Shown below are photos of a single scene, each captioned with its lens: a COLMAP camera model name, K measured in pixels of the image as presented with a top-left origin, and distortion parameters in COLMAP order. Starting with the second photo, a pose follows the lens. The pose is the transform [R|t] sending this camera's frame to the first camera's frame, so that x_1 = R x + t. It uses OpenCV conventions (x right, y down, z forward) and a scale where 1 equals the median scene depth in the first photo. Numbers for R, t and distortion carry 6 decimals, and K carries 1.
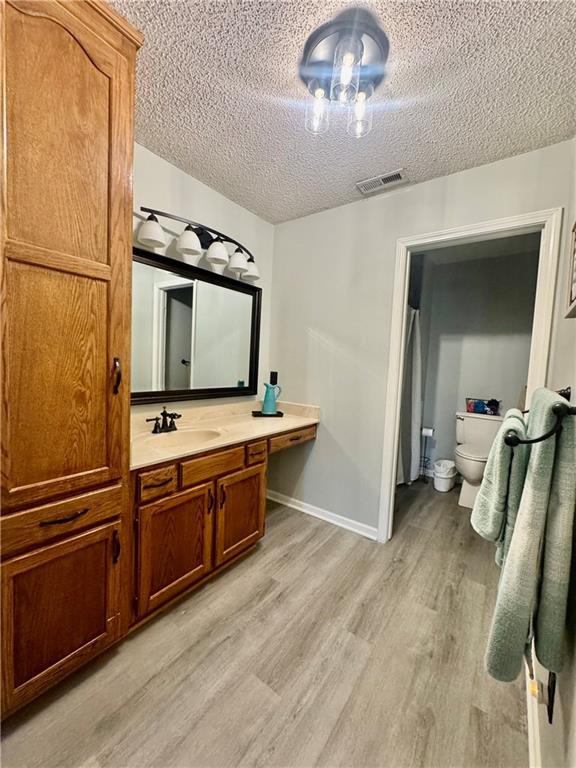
lens RADIAL K [[305.5, 0, 290.9], [0, 305.5, 382.2], [0, 0, 1]] dist [-0.005837, 0.000556]
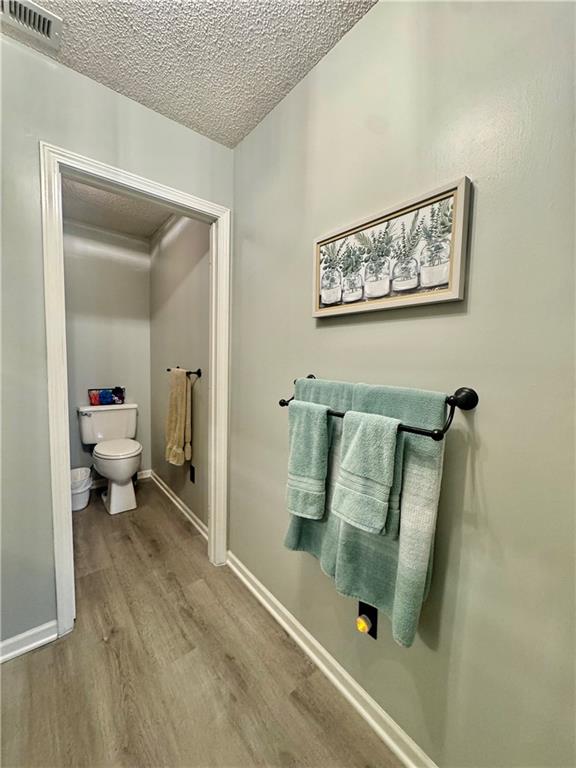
lens RADIAL K [[305.5, 0, 289.7], [0, 305.5, 382.7], [0, 0, 1]] dist [-0.005837, 0.000556]
pose [[0.255841, -0.108279, 0.960636, -0.145552], [0.046872, 0.993928, 0.099549, -0.039090], [-0.965582, 0.019558, 0.259362, 0.402829]]
